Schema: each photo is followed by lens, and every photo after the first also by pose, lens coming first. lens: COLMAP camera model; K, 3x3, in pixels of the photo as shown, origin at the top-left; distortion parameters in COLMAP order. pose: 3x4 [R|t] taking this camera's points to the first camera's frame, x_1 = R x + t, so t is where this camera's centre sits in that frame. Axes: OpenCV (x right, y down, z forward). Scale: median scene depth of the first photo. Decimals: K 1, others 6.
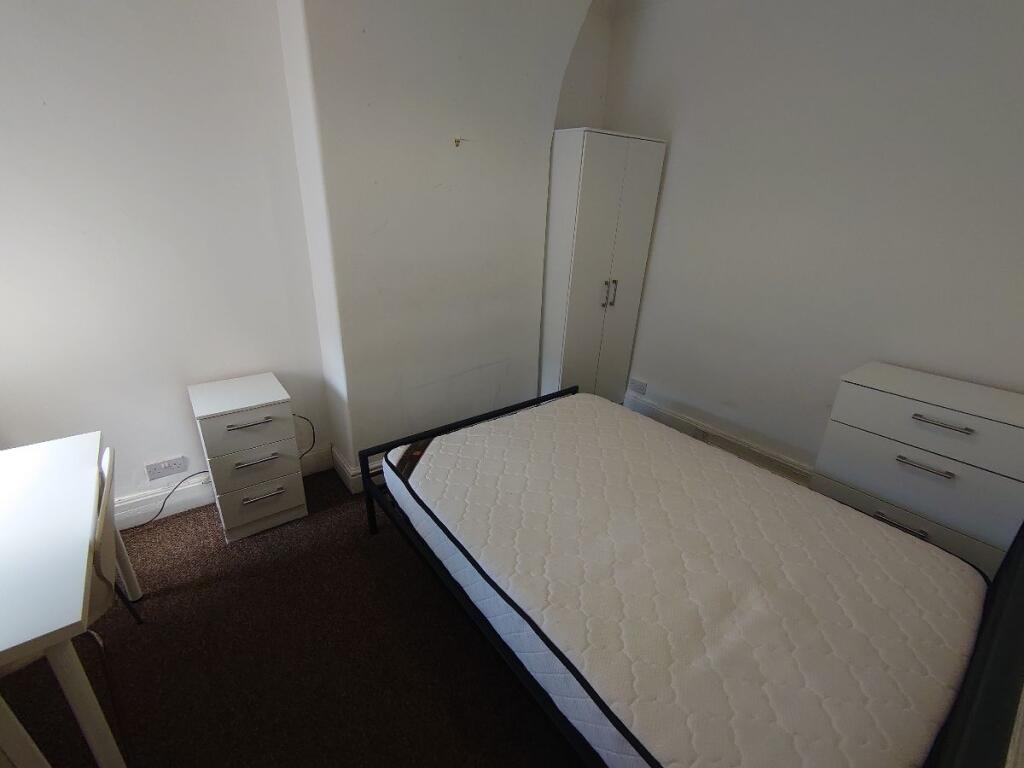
lens RADIAL K [[443.0, 0, 512.0], [0, 443.0, 384.0], [0, 0, 1]] dist [0.002917, 0.000409]
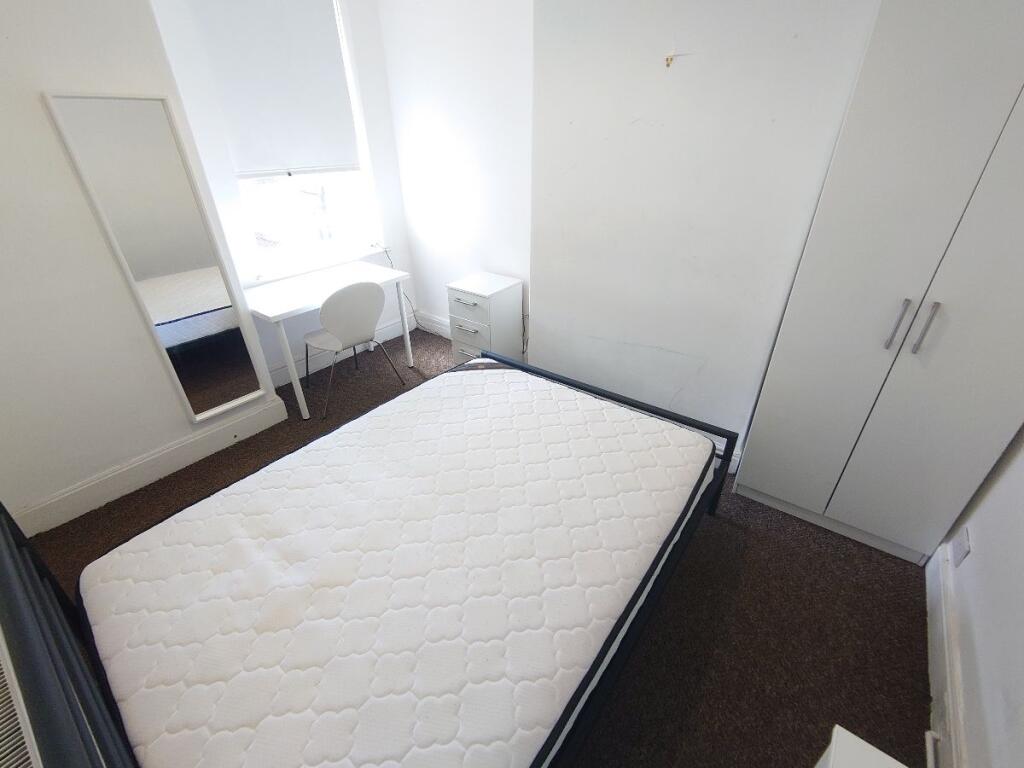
lens RADIAL K [[443.0, 0, 512.0], [0, 443.0, 384.0], [0, 0, 1]] dist [0.002917, 0.000409]
pose [[0.258928, 0.454532, -0.852265, 0.844791], [-0.342346, 0.868262, 0.359055, -0.260744], [0.903192, 0.198800, 0.380425, 0.629559]]
